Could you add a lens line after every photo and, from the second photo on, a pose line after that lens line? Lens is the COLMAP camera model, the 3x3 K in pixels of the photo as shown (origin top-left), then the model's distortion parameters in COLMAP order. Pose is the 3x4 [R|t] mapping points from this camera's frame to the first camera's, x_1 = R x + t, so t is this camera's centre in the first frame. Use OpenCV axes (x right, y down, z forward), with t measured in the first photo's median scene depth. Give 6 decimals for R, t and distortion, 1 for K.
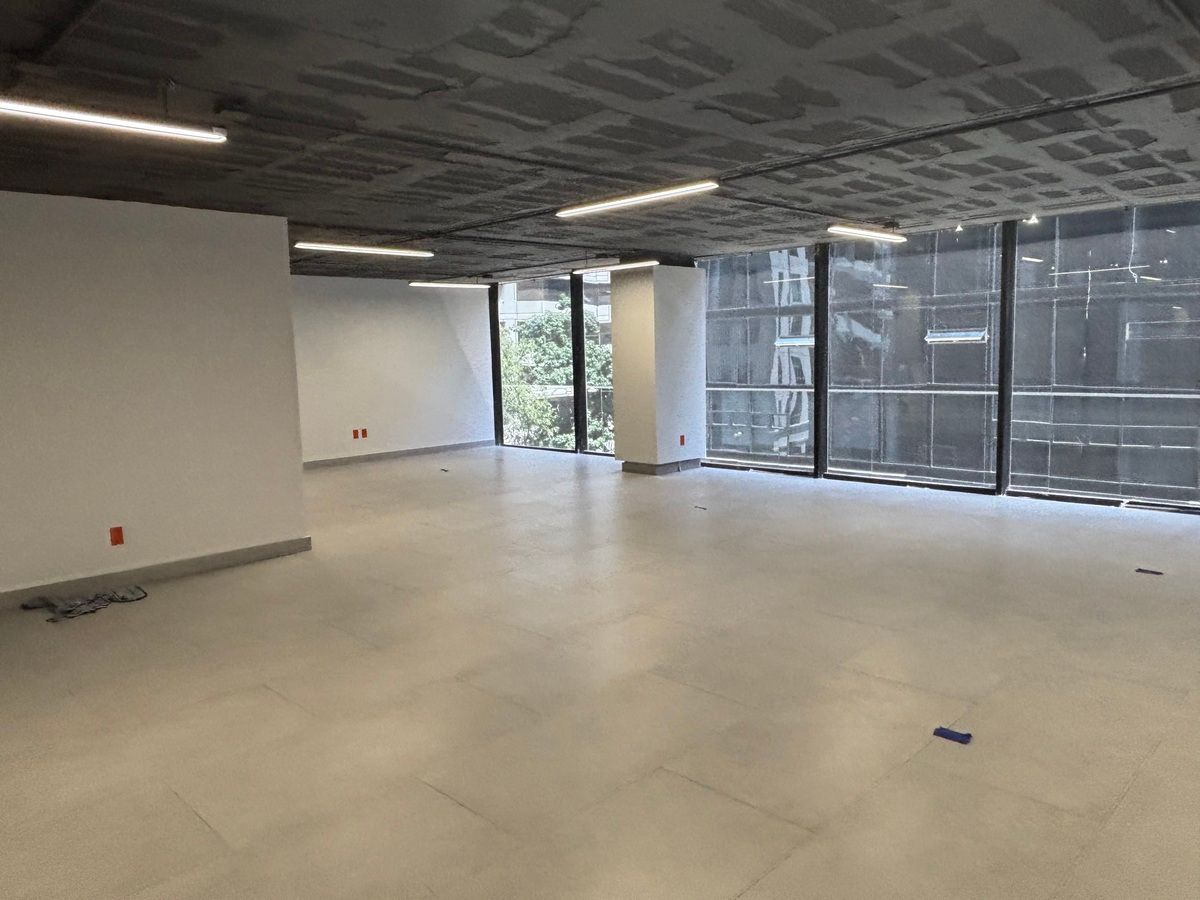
lens RADIAL K [[850.2, 0, 593.5], [0, 850.2, 446.3], [0, 0, 1]] dist [0.005595, -0.009513]
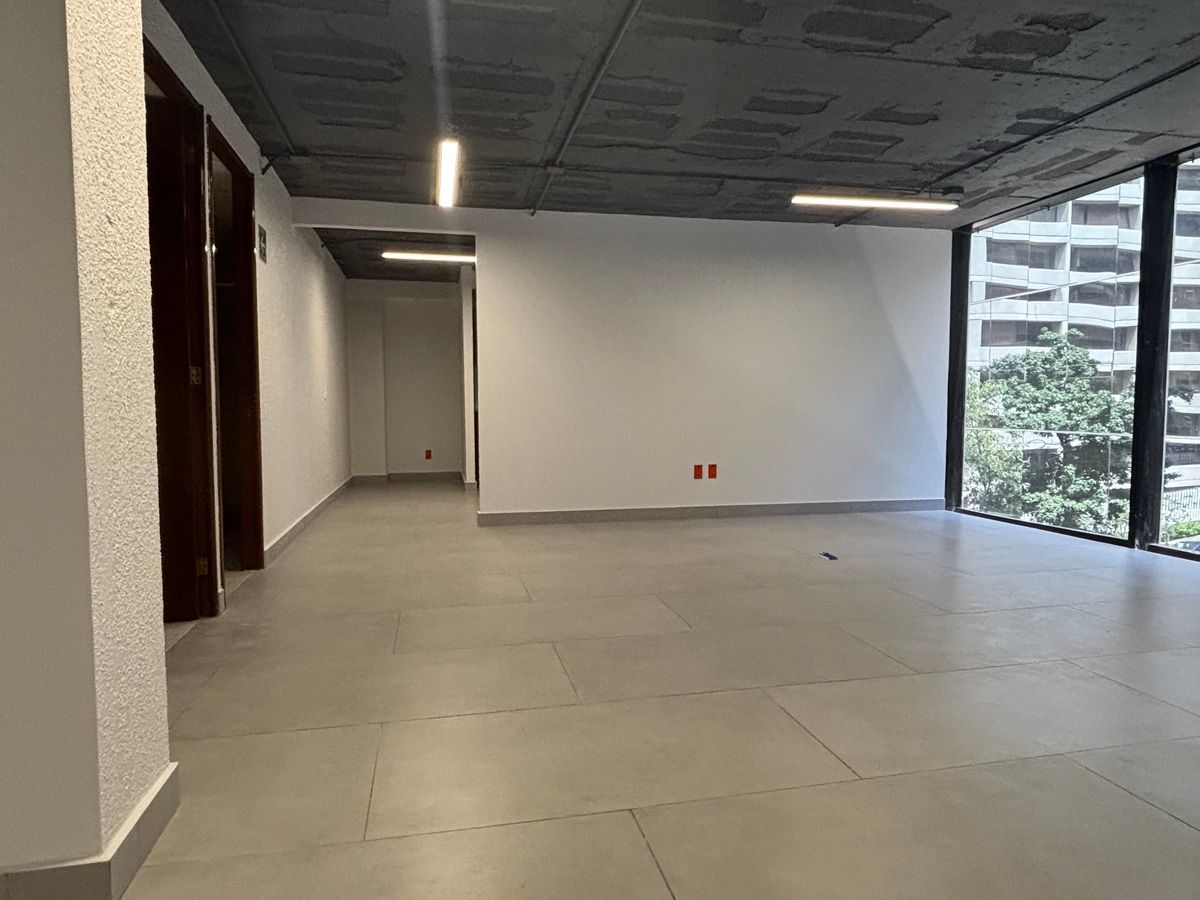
lens RADIAL K [[727.8, 0, 593.5], [0, 727.8, 455.5], [0, 0, 1]] dist [0.003564, -0.016362]
pose [[0.840668, 0.064502, -0.537695, -0.053584], [-0.084783, 0.996314, -0.013037, -0.011371], [0.534872, 0.056547, 0.843039, 0.462796]]
